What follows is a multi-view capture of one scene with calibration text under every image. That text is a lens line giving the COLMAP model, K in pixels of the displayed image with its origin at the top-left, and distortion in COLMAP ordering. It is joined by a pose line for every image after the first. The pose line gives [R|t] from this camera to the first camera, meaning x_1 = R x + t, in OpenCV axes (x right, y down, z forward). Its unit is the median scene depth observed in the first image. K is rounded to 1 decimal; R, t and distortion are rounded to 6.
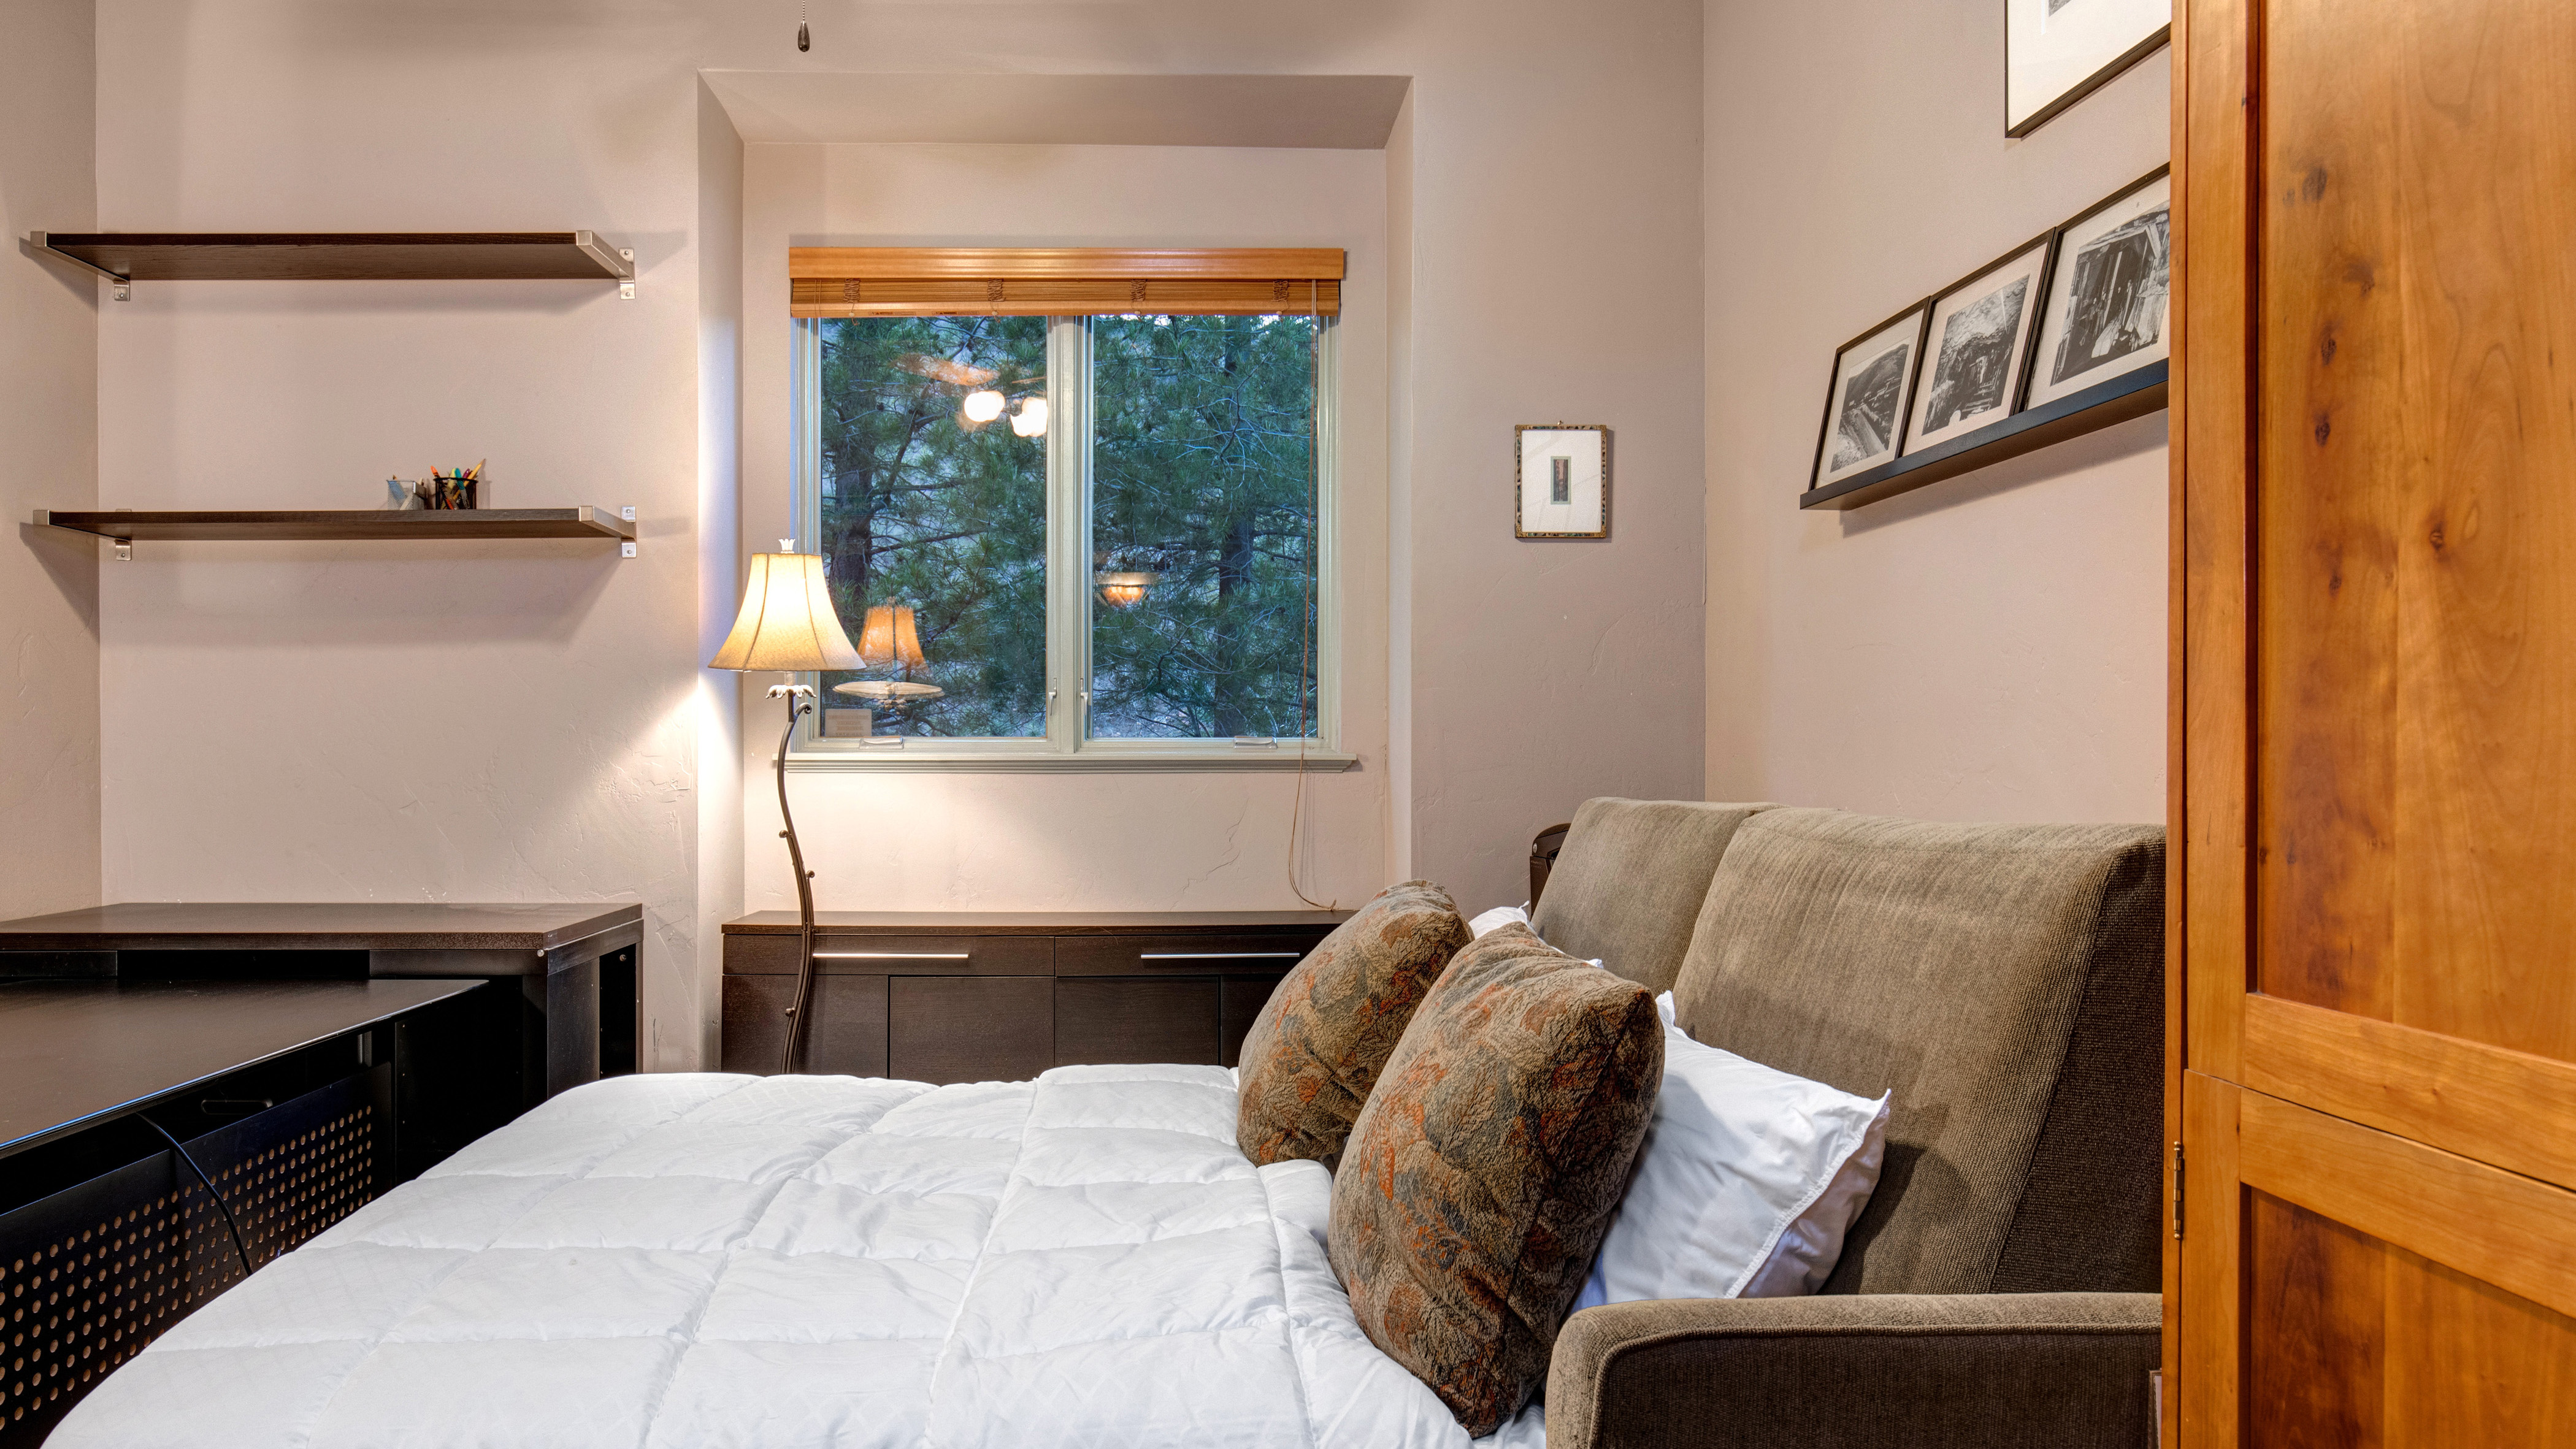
lens RADIAL K [[1729.0, 0, 1284.2], [0, 1729.0, 737.3], [0, 0, 1]] dist [-0.008074, 0.000176]
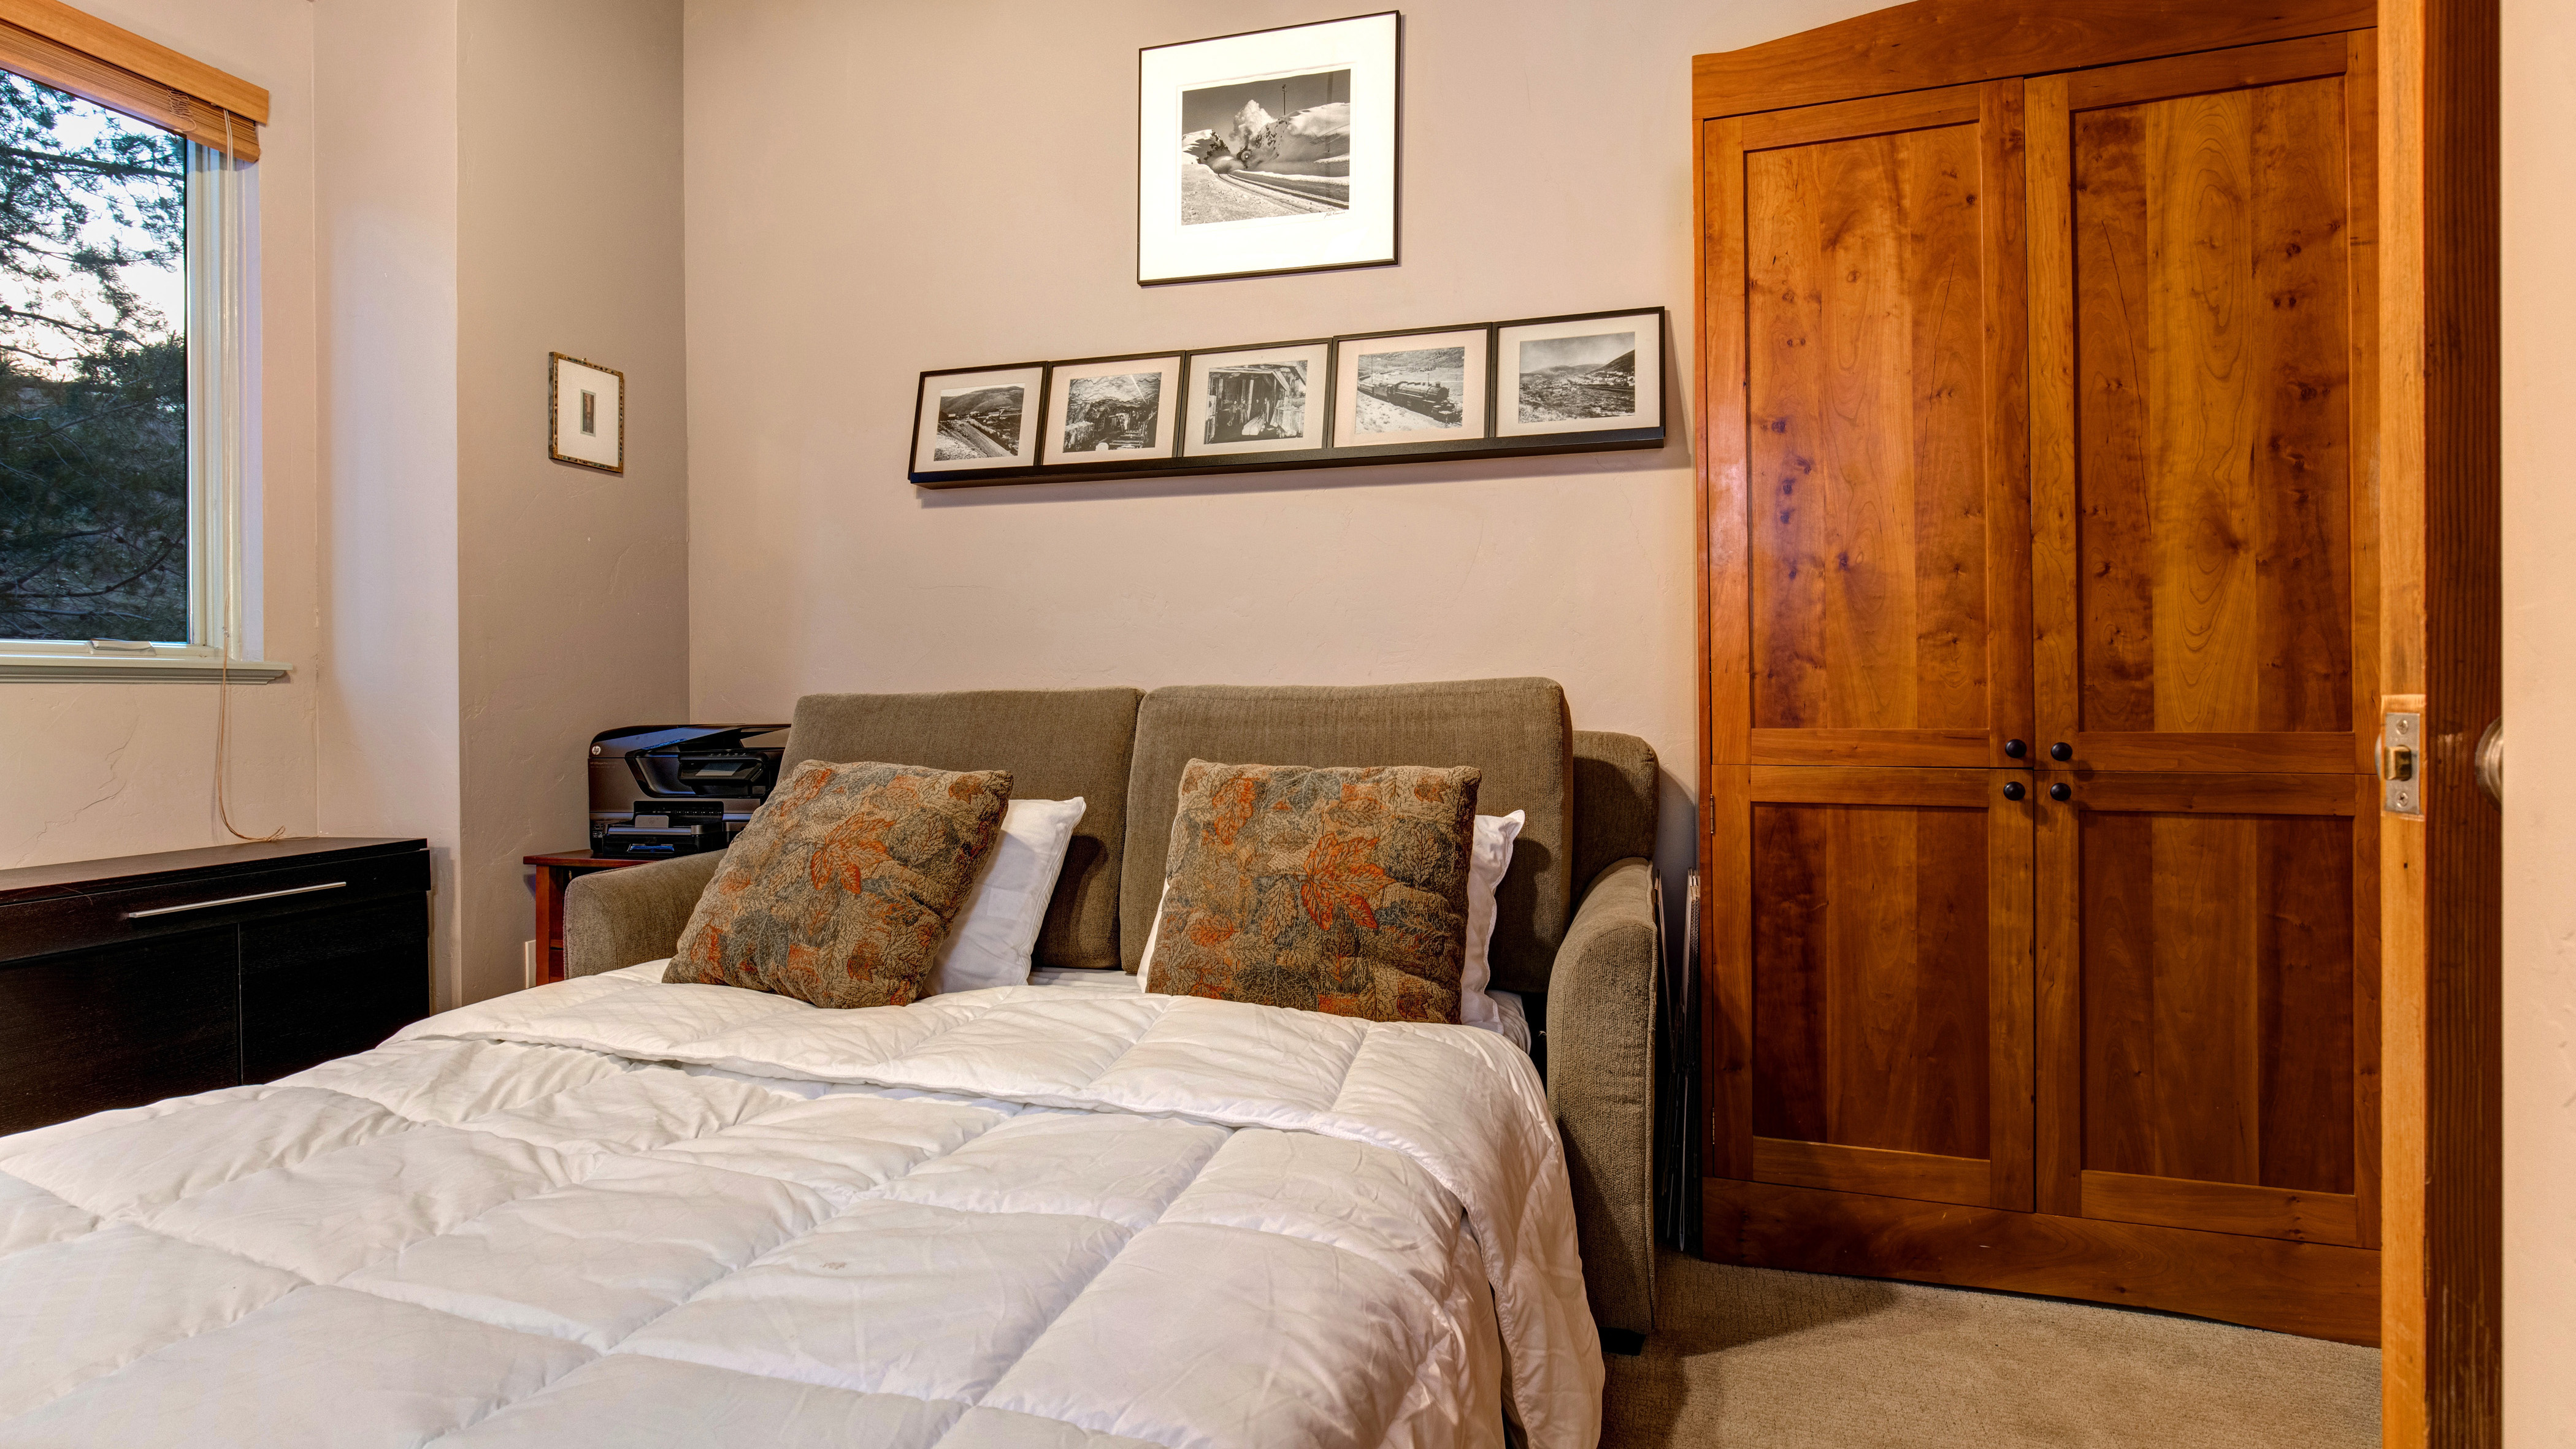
lens RADIAL K [[1260.2, 0, 1283.8], [0, 1260.2, 701.1], [0, 0, 1]] dist [0.002293, 0.000553]
pose [[0.303725, -0.001193, 0.952759, -0.746737], [0.002435, 0.999997, 0.000476, 0.053257], [-0.952757, 0.002175, 0.303727, 0.556391]]
